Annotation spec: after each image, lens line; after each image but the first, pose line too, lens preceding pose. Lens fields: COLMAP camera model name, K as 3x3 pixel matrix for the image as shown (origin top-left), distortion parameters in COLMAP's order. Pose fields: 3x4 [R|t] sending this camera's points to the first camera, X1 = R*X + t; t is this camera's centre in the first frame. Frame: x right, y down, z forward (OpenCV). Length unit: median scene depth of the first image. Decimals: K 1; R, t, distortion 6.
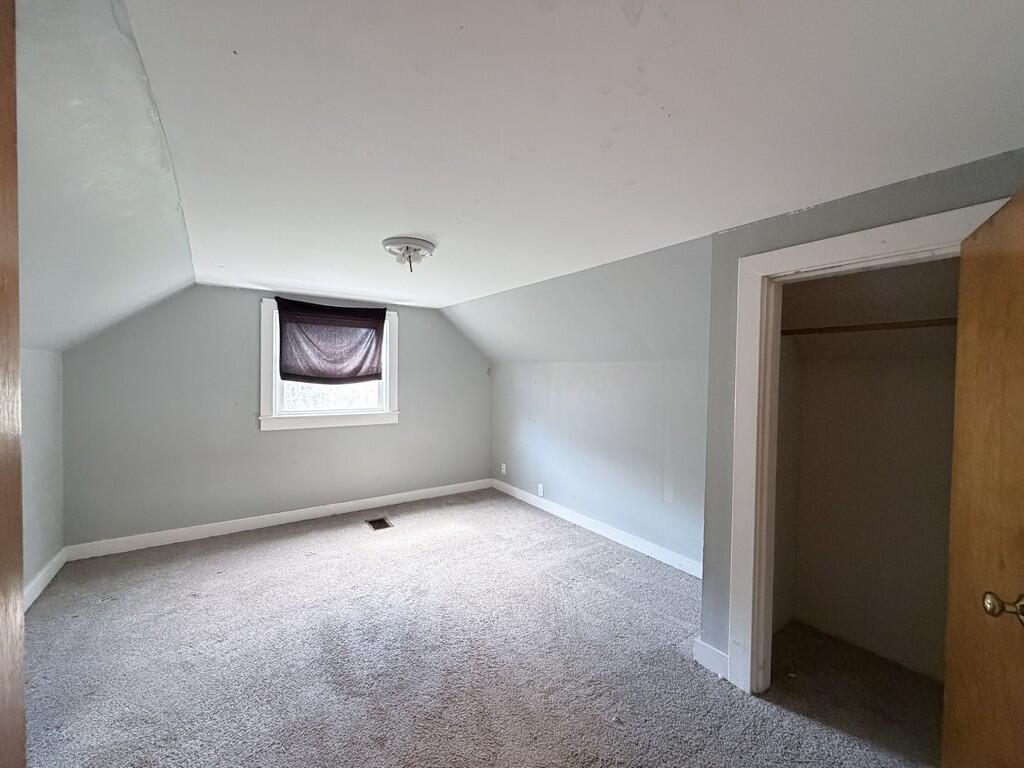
lens RADIAL K [[413.6, 0, 512.0], [0, 413.6, 384.0], [0, 0, 1]] dist [-0.000672, -0.000012]
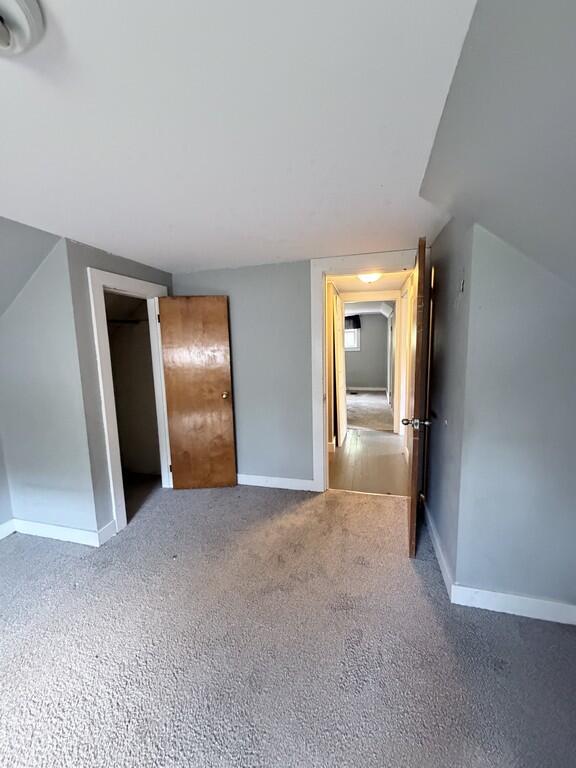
lens RADIAL K [[310.2, 0, 288.0], [0, 310.2, 384.0], [0, 0, 1]] dist [-0.000672, -0.000012]
pose [[-0.651191, -0.094574, 0.752998, -0.815214], [0.034592, 0.987475, 0.153939, -0.033674], [-0.758125, 0.126292, -0.639763, 1.240972]]
